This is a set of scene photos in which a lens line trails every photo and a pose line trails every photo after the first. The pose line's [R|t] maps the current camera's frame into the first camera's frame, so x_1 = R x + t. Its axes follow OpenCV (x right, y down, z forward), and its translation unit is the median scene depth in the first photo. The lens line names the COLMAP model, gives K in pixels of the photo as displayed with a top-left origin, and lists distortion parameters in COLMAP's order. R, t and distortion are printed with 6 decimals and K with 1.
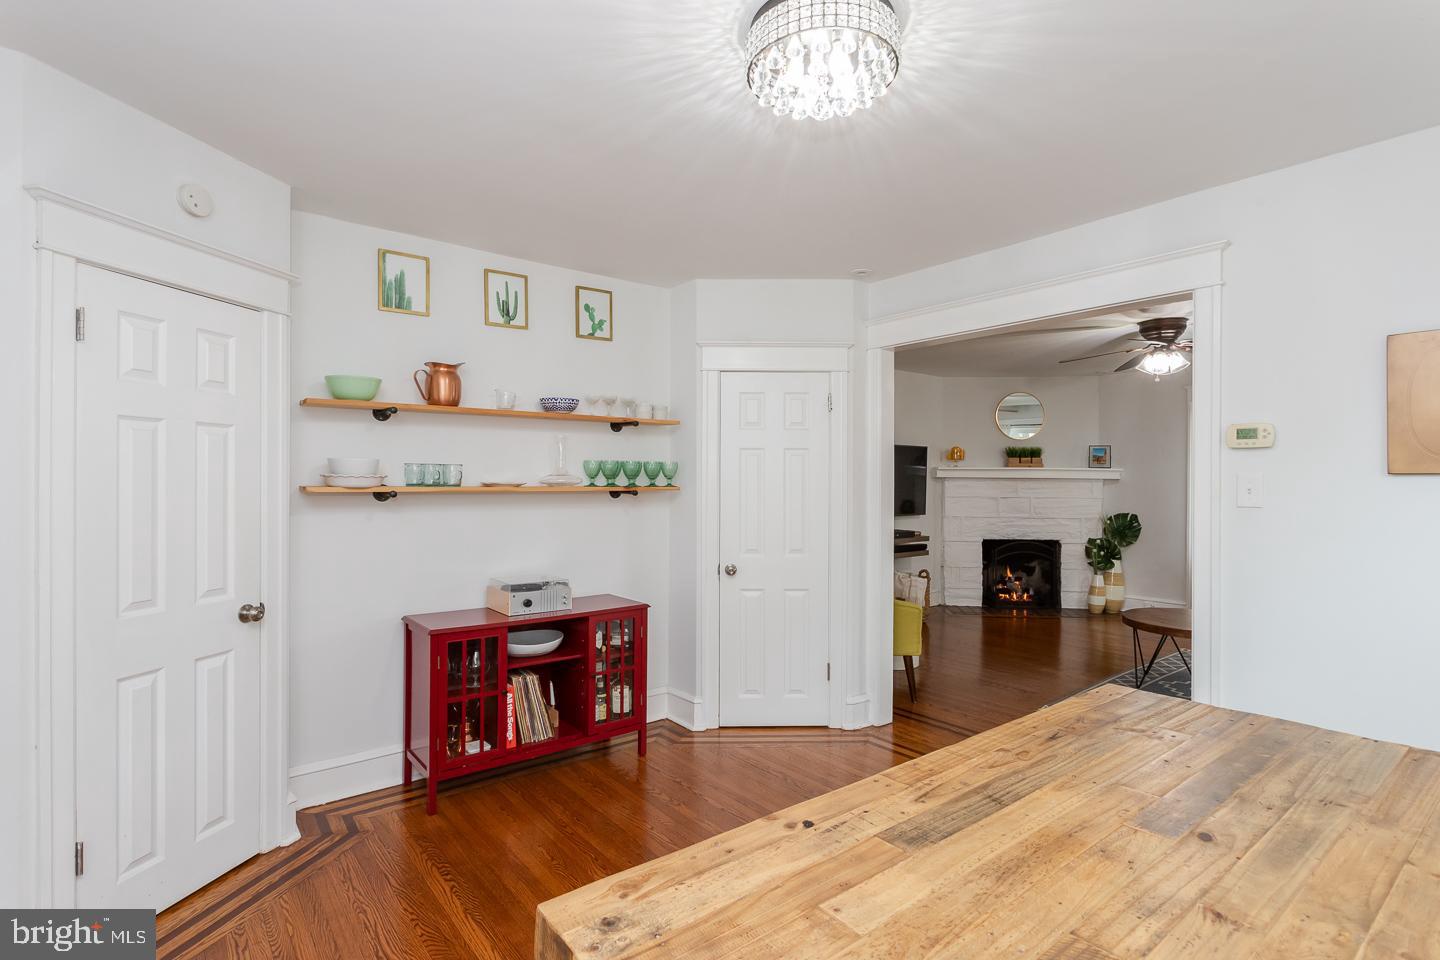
lens RADIAL K [[710.6, 0, 719.7], [0, 710.6, 476.0], [0, 0, 1]] dist [-0.003335, 0.000624]
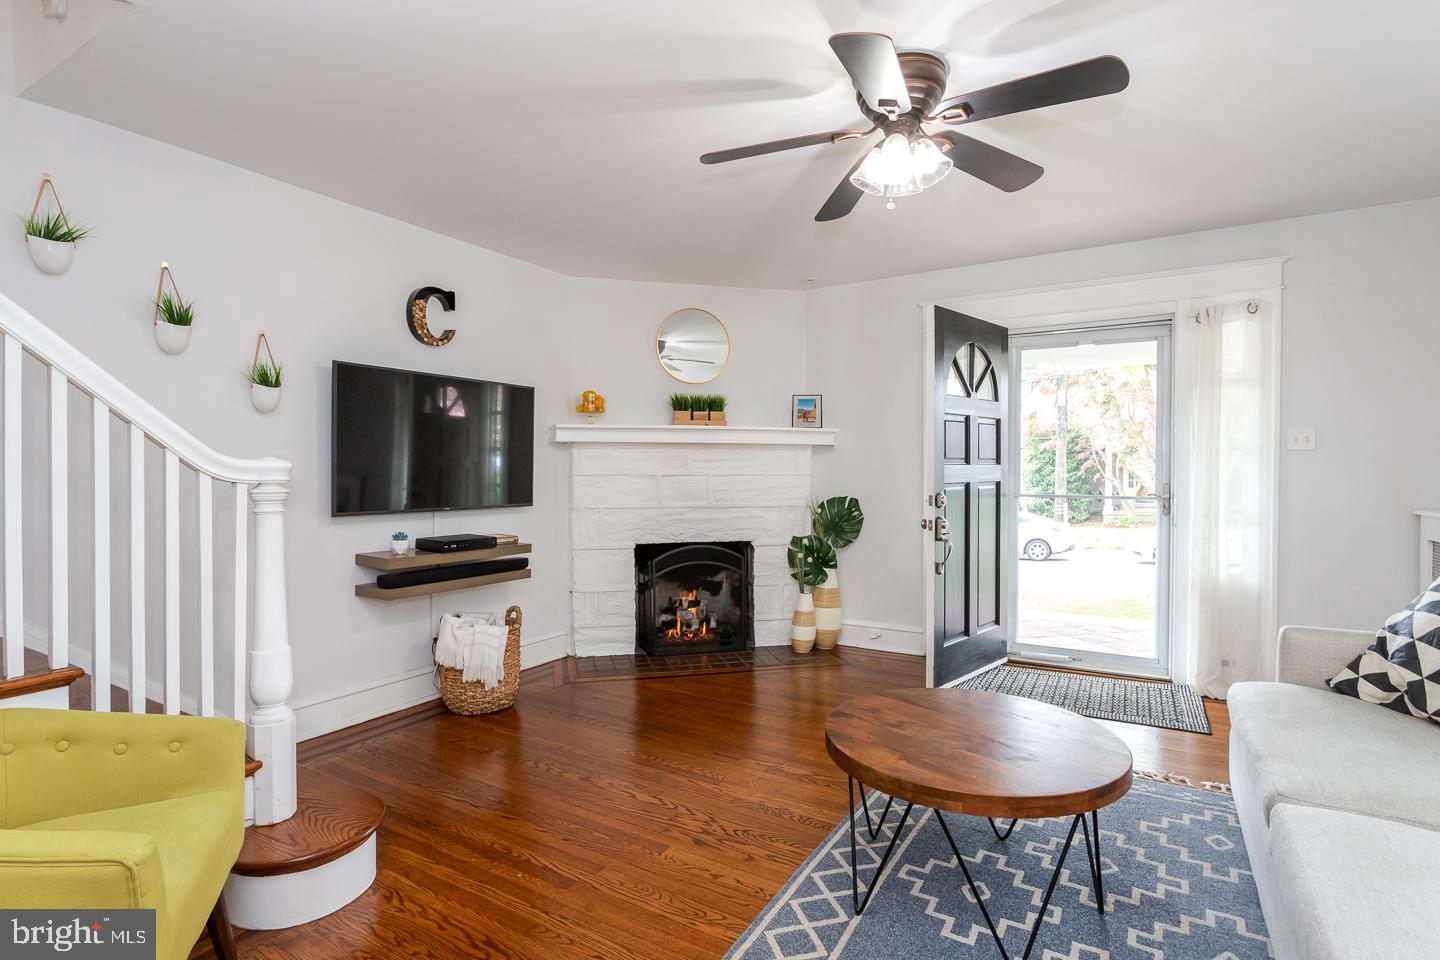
lens RADIAL K [[722.8, 0, 720.0], [0, 722.8, 480.0], [0, 0, 1]] dist [-0.003133, 0.000925]
pose [[0.943789, -0.010562, 0.330379, 0.240968], [0.006615, 0.999893, 0.013067, 0.027028], [-0.330482, -0.010147, 0.943758, 0.401177]]
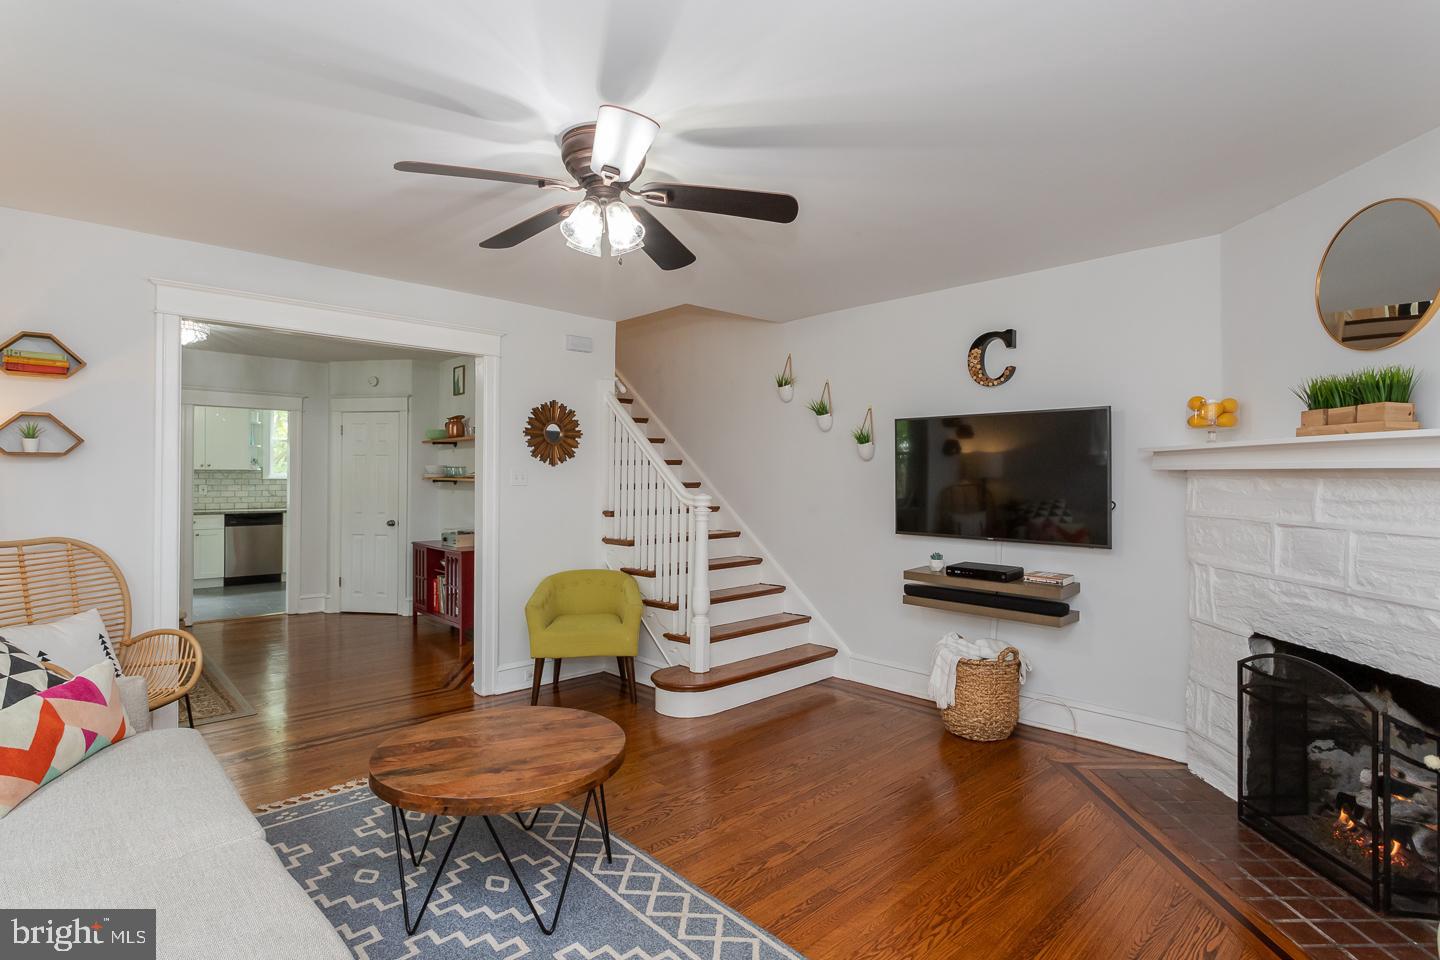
lens RADIAL K [[709.9, 0, 701.7], [0, 709.9, 477.8], [0, 0, 1]] dist [-0.000308, 0.000129]
pose [[0.070147, -0.002464, -0.997534, 0.745093], [-0.003762, 0.999989, -0.002734, 0.009084], [0.997530, 0.003944, 0.070137, 0.695919]]
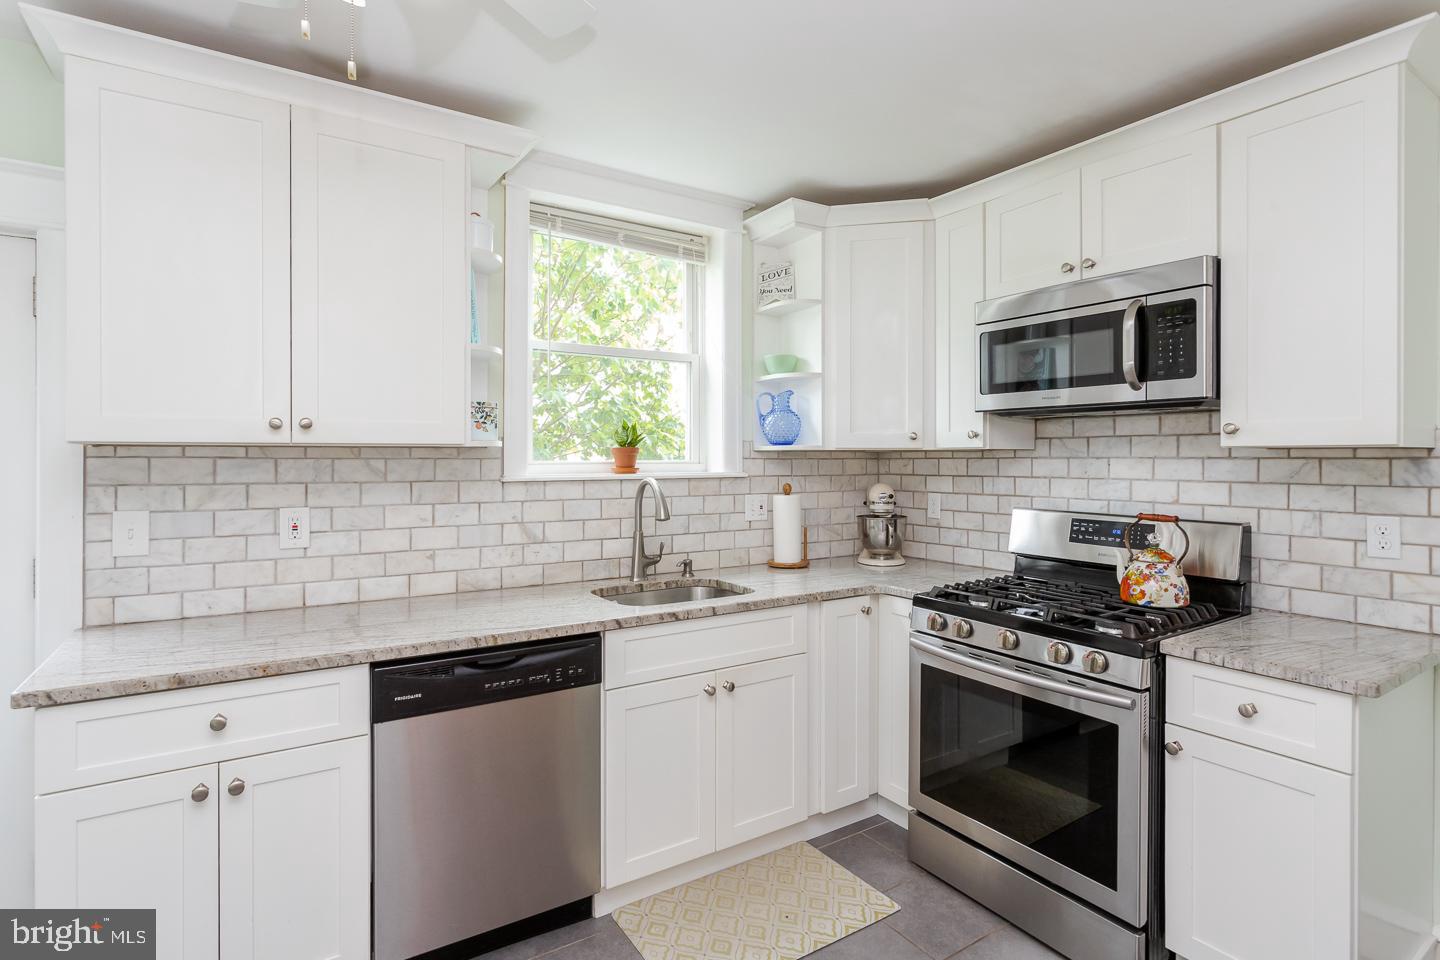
lens RADIAL K [[724.7, 0, 720.5], [0, 724.7, 460.1], [0, 0, 1]] dist [0.000358, 0.000880]
pose [[-0.094943, -0.004586, -0.995472, -0.246617], [-0.003941, 0.999983, -0.004231, 0.001371], [0.995475, 0.003521, -0.094959, 0.133701]]
